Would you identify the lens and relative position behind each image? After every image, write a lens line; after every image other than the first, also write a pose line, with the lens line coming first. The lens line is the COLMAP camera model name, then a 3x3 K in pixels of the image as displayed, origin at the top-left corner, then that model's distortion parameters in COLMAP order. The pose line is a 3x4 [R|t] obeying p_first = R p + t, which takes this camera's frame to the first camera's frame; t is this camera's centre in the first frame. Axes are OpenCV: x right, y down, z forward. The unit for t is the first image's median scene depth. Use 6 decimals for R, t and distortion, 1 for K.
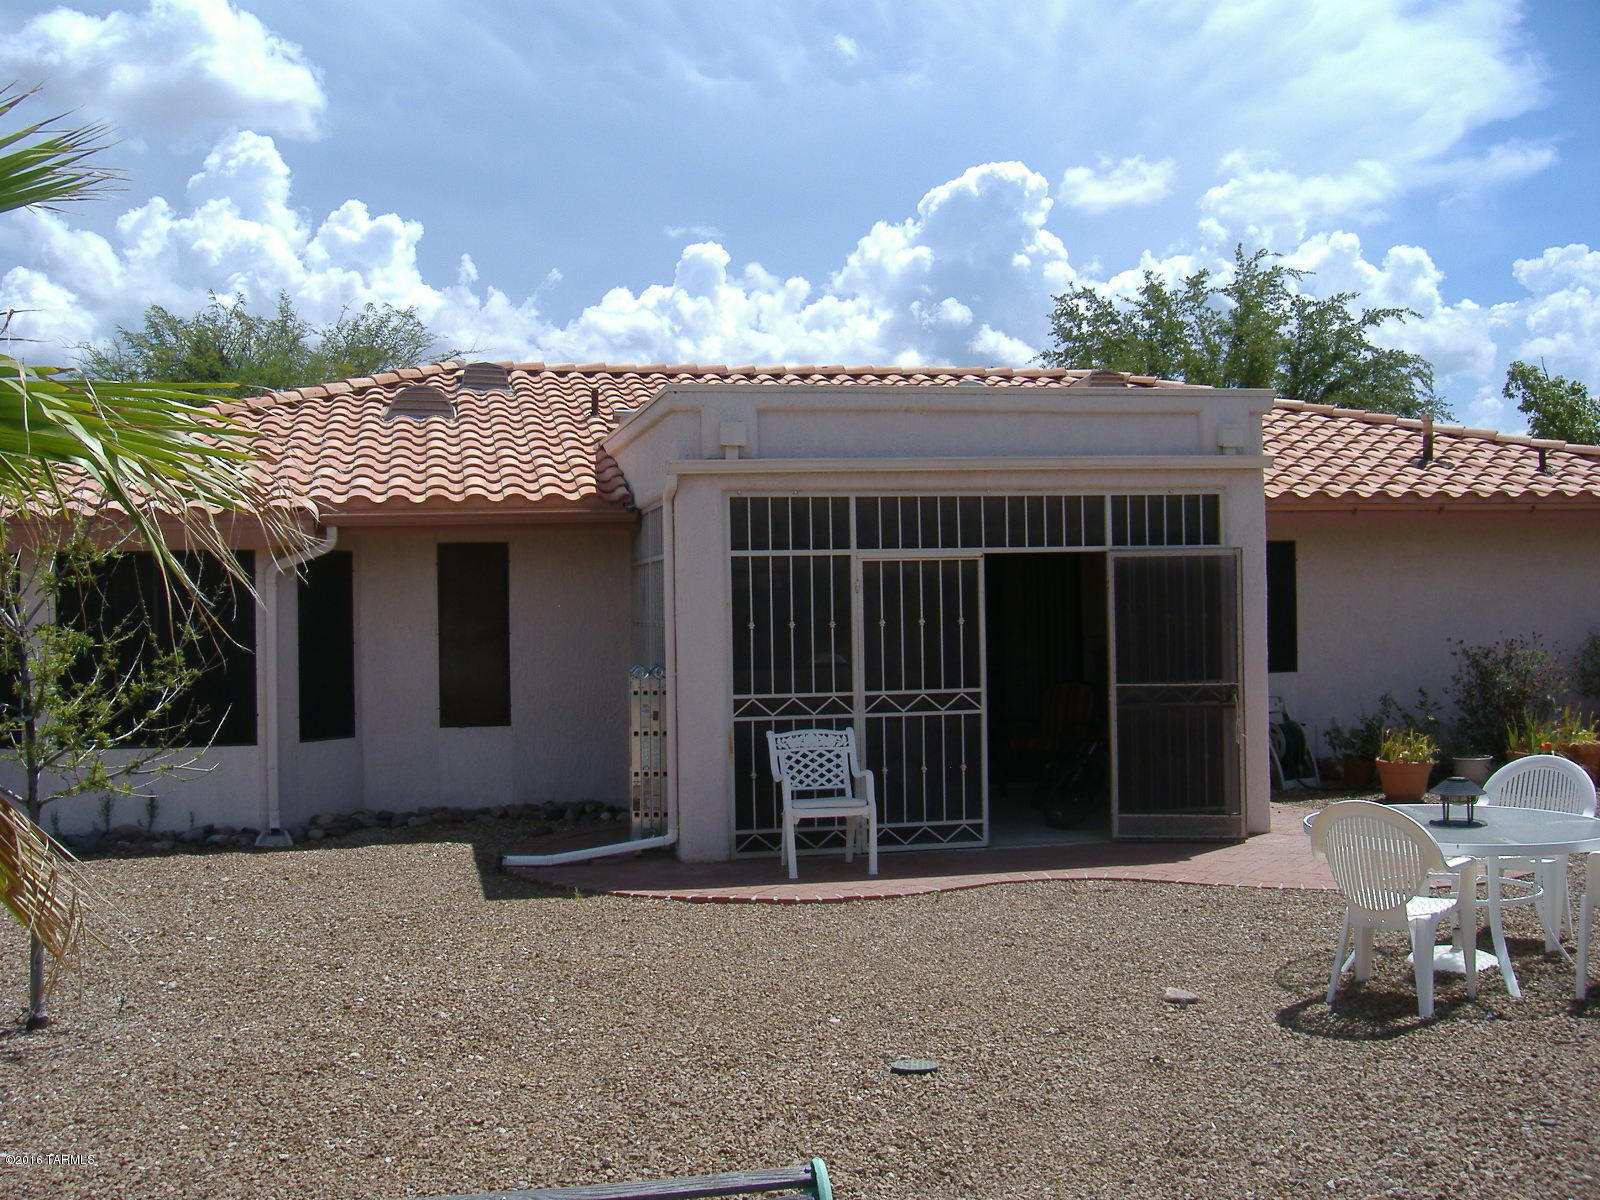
lens RADIAL K [[1662.8, 0, 800.0], [0, 1662.8, 600.0], [0, 0, 1]] dist [-0.110542, 0.060037]
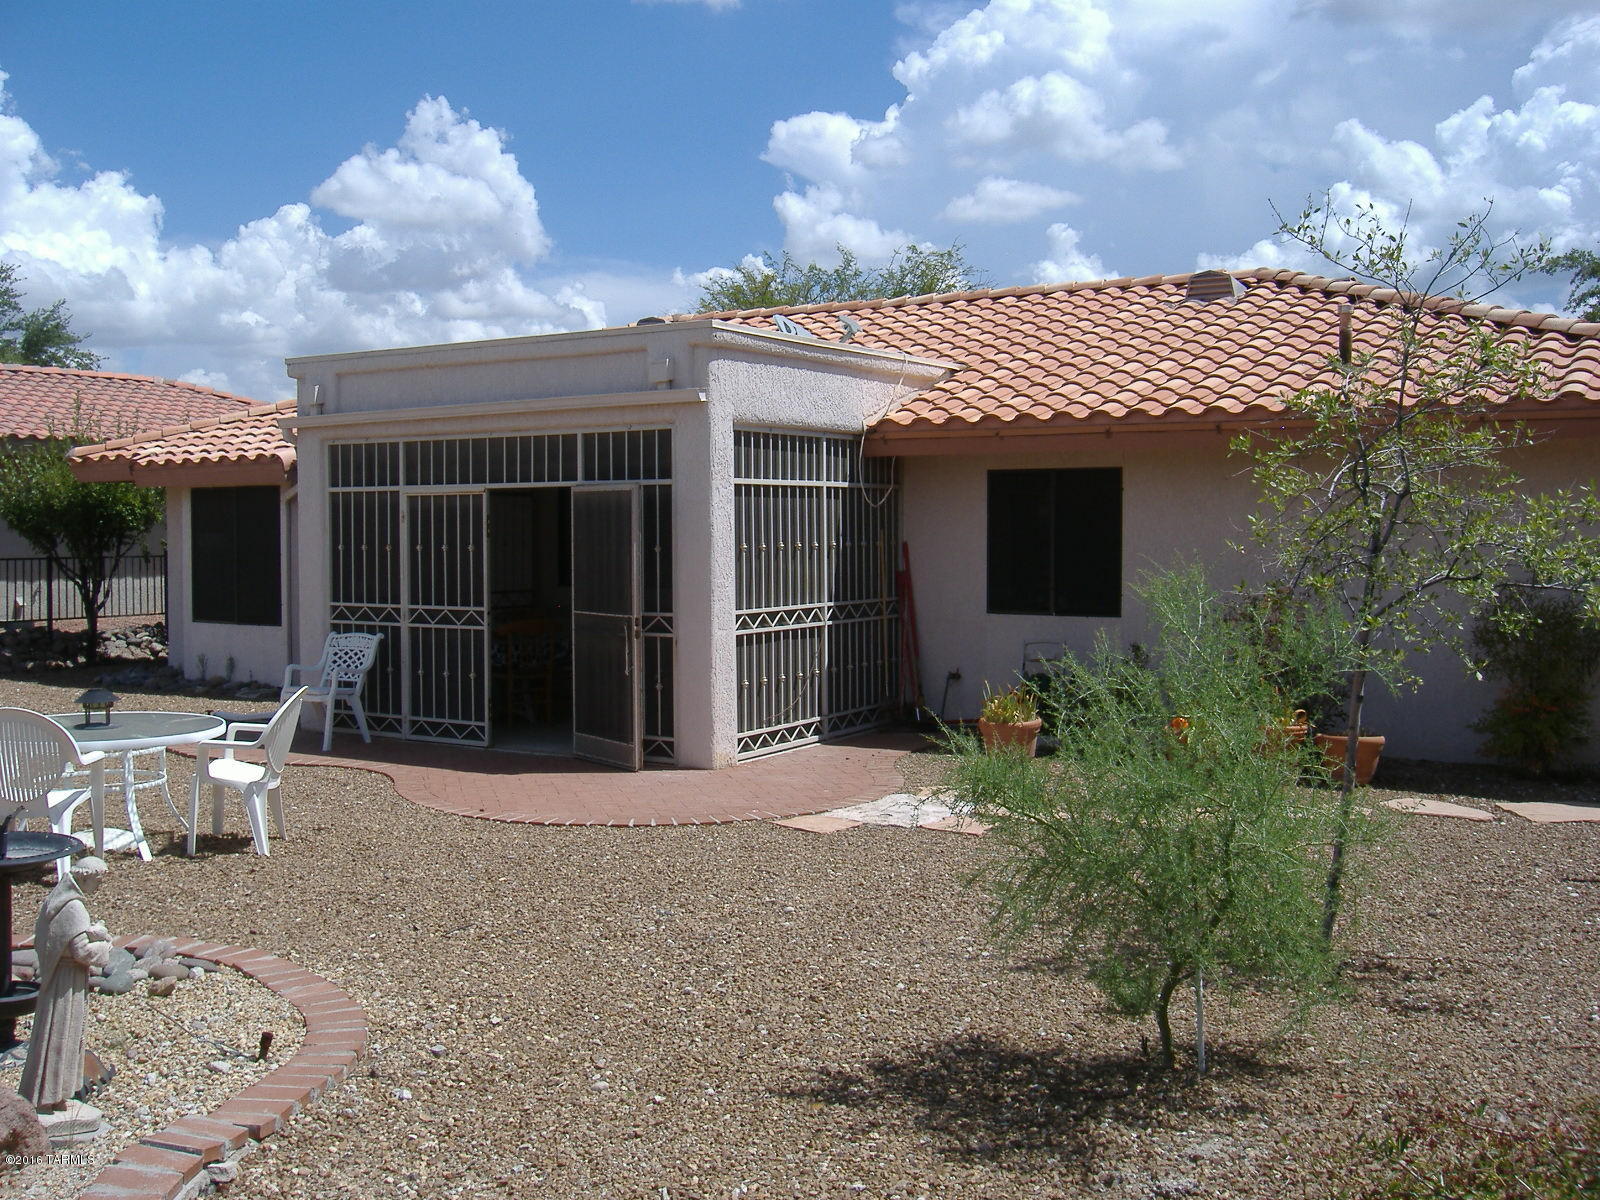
lens RADIAL K [[1662.8, 0, 800.0], [0, 1662.8, 600.0], [0, 0, 1]] dist [-0.110542, 0.060037]
pose [[0.723341, 0.047478, -0.688856, 1.050299], [-0.009807, 0.998239, 0.058503, -0.020533], [0.690421, -0.035562, 0.722533, 0.331286]]
